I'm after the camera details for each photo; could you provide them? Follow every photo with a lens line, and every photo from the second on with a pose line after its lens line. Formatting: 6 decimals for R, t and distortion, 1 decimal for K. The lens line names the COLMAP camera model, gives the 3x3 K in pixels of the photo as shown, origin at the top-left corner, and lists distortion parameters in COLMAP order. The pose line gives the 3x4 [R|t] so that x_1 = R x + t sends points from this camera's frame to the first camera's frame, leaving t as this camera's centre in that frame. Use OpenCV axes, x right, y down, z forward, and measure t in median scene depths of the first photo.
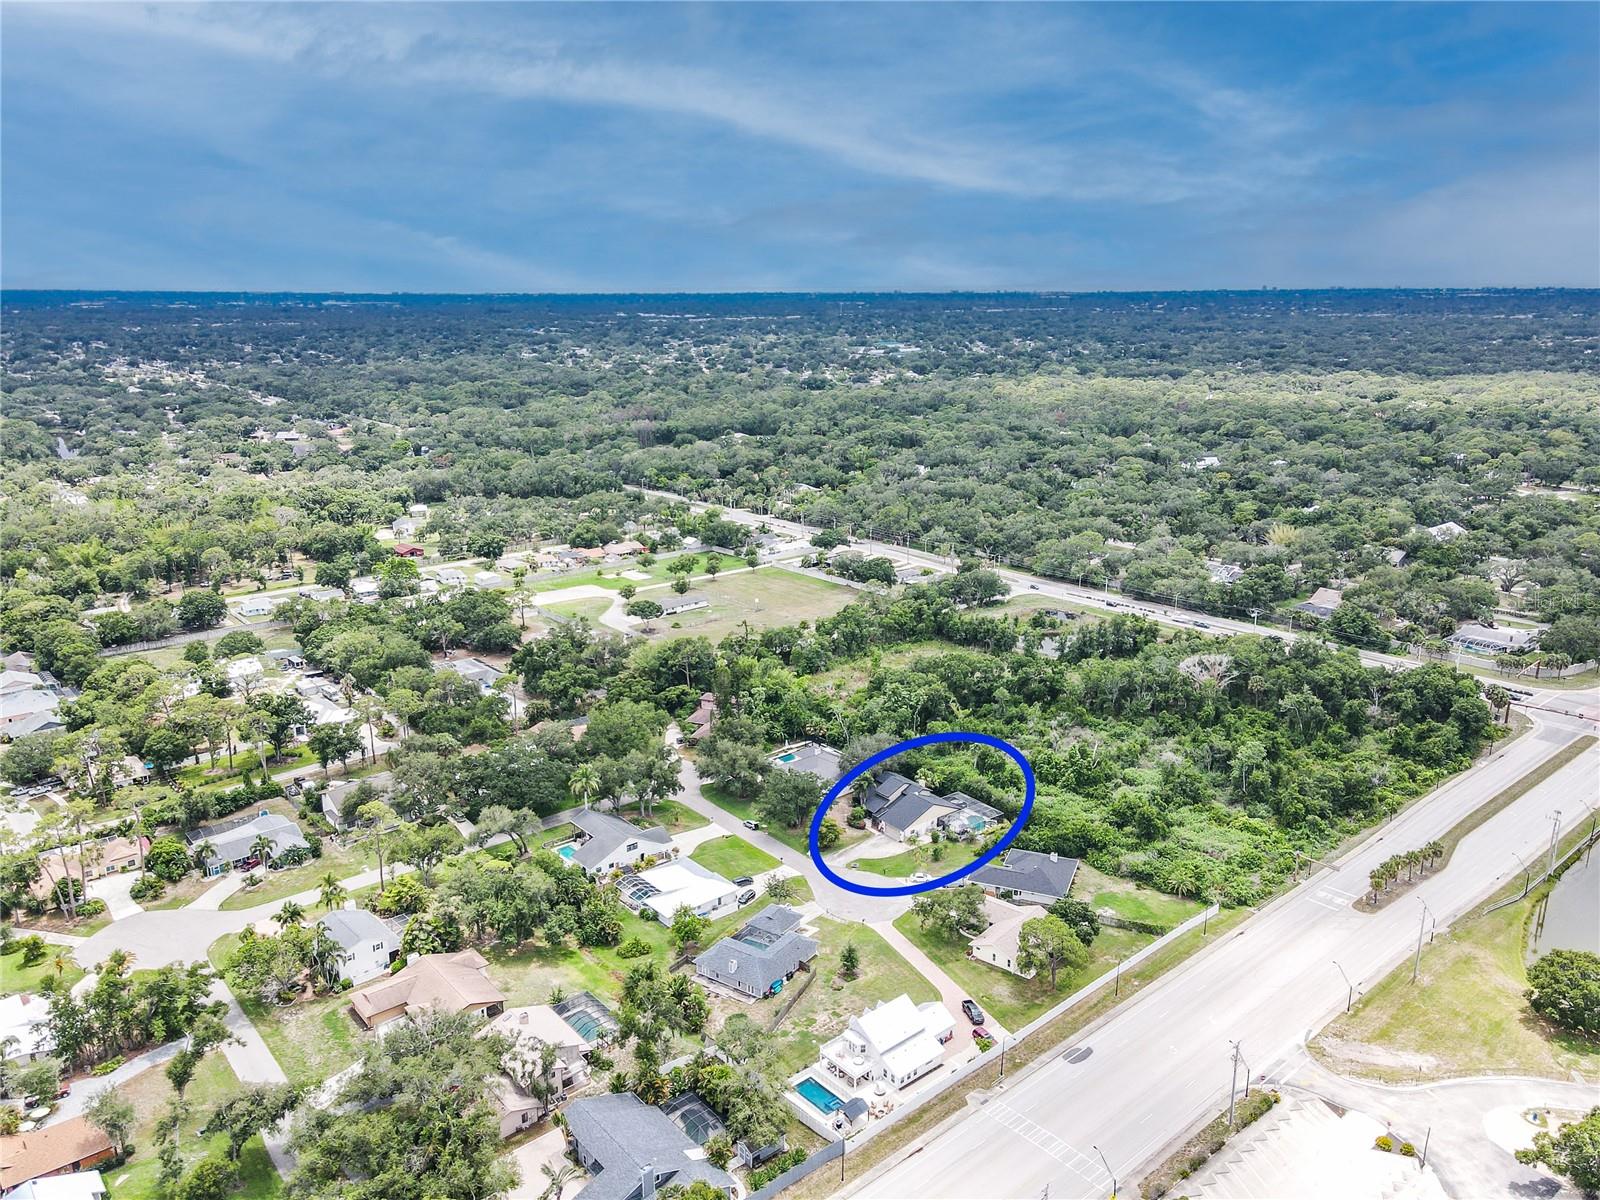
lens RADIAL K [[1151.8, 0, 800.0], [0, 1151.8, 600.0], [0, 0, 1]] dist [0.031887, 0.002354]
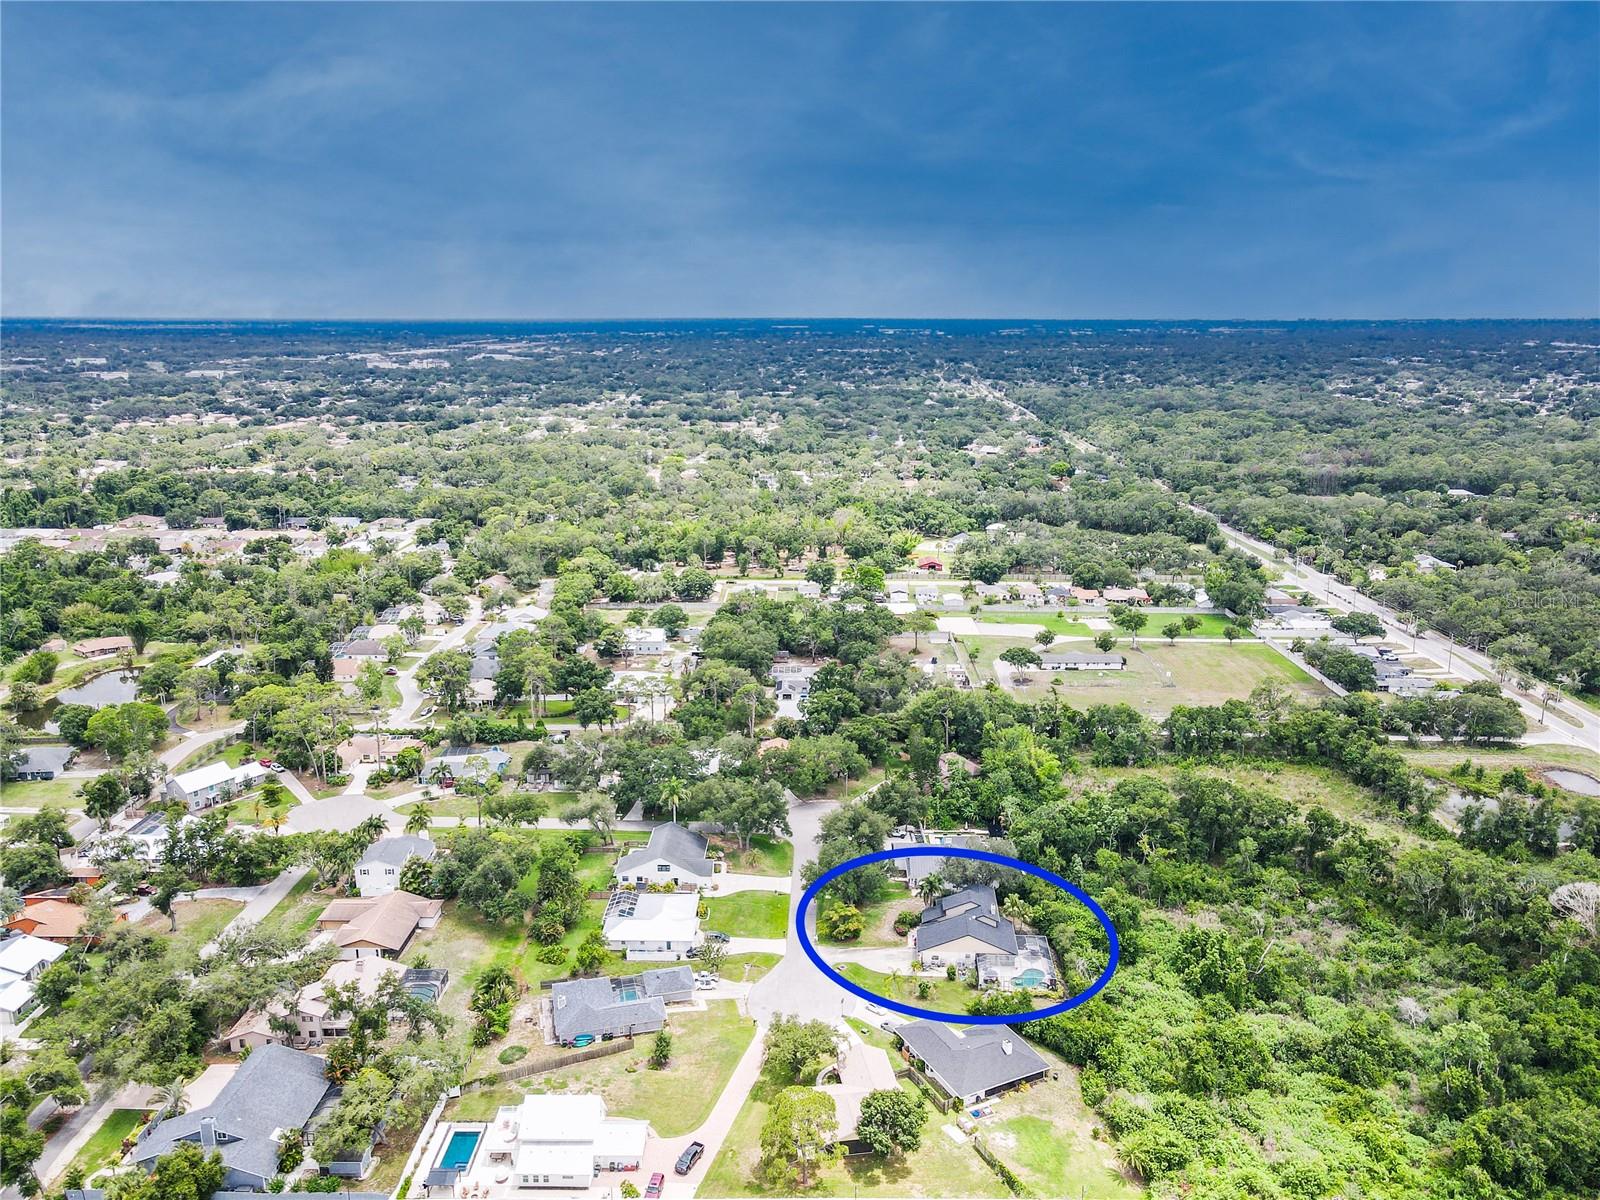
lens RADIAL K [[1151.8, 0, 800.0], [0, 1151.8, 600.0], [0, 0, 1]] dist [0.031887, 0.002354]
pose [[0.755394, 0.161960, -0.634941, 0.532202], [-0.176041, 0.983510, 0.041435, -0.075274], [0.631181, 0.080476, 0.771449, 0.279998]]
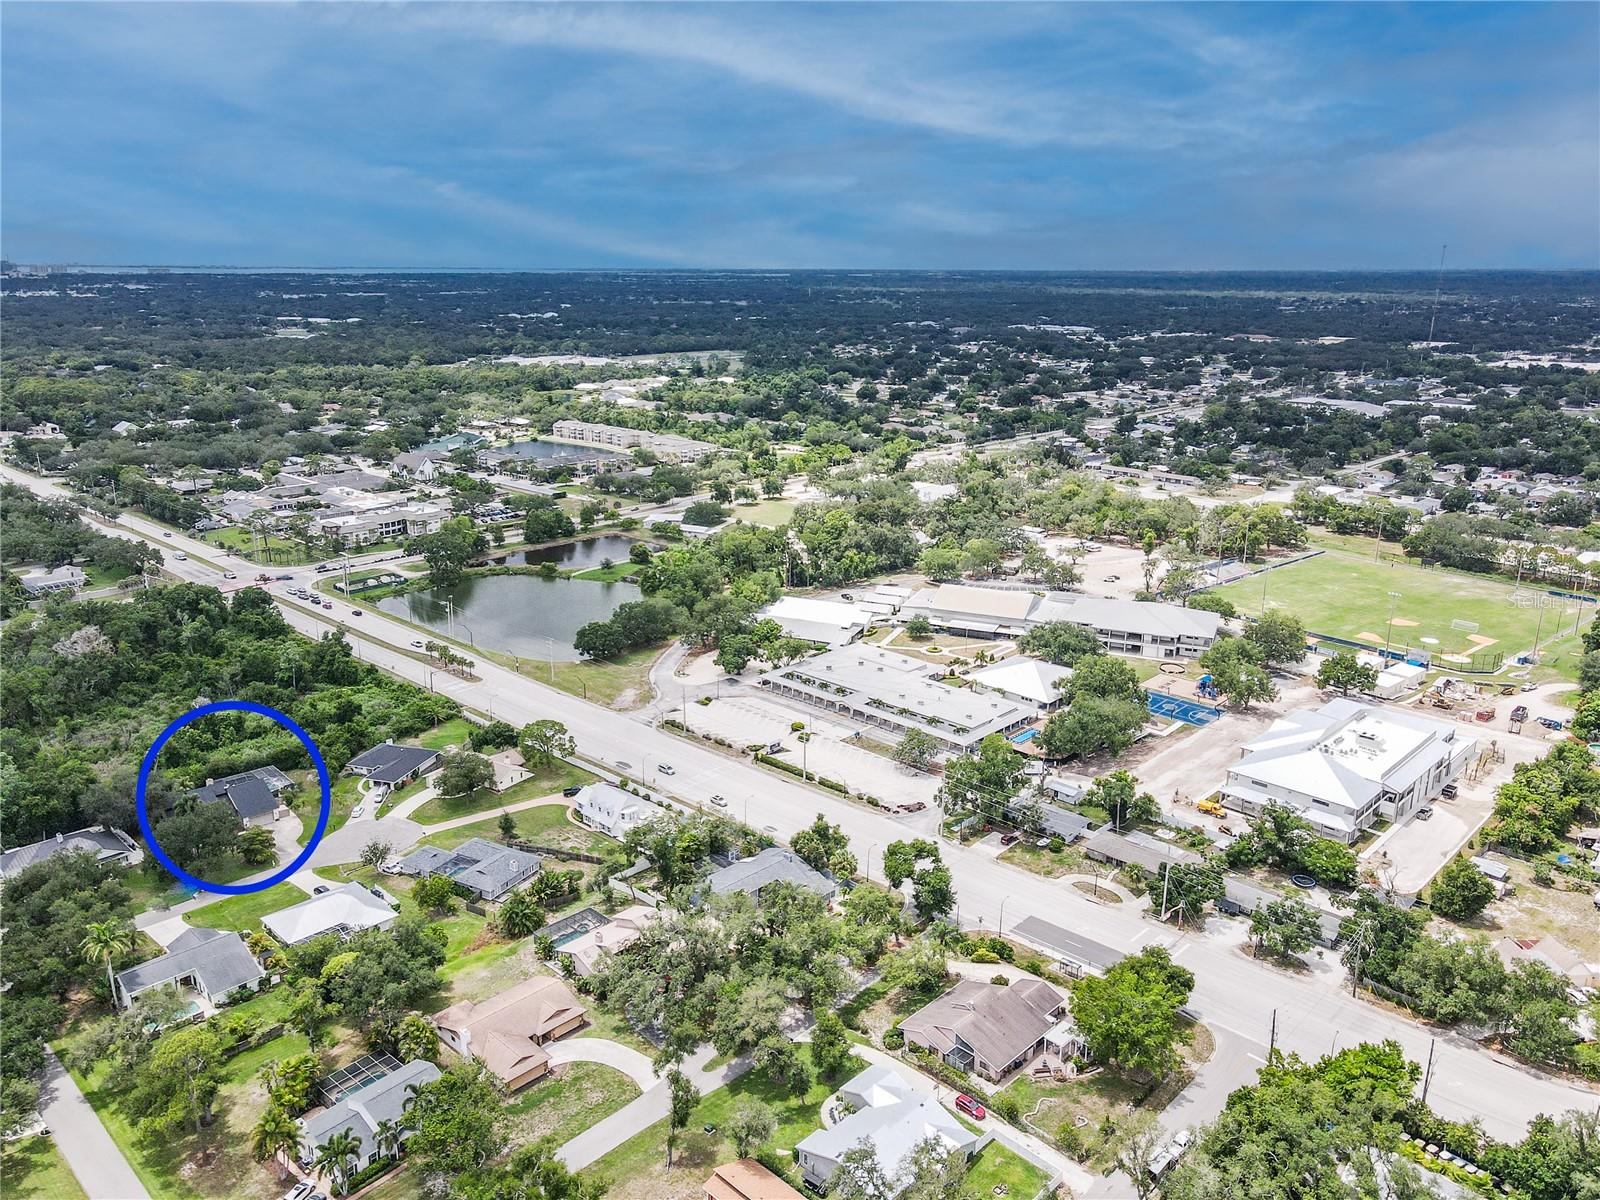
lens RADIAL K [[1151.8, 0, 800.0], [0, 1151.8, 600.0], [0, 0, 1]] dist [0.031887, 0.002354]
pose [[-0.109427, -0.271468, 0.956207, -0.909630], [0.246845, 0.924427, 0.290694, -0.157332], [-0.962857, 0.267844, -0.034147, 0.556578]]
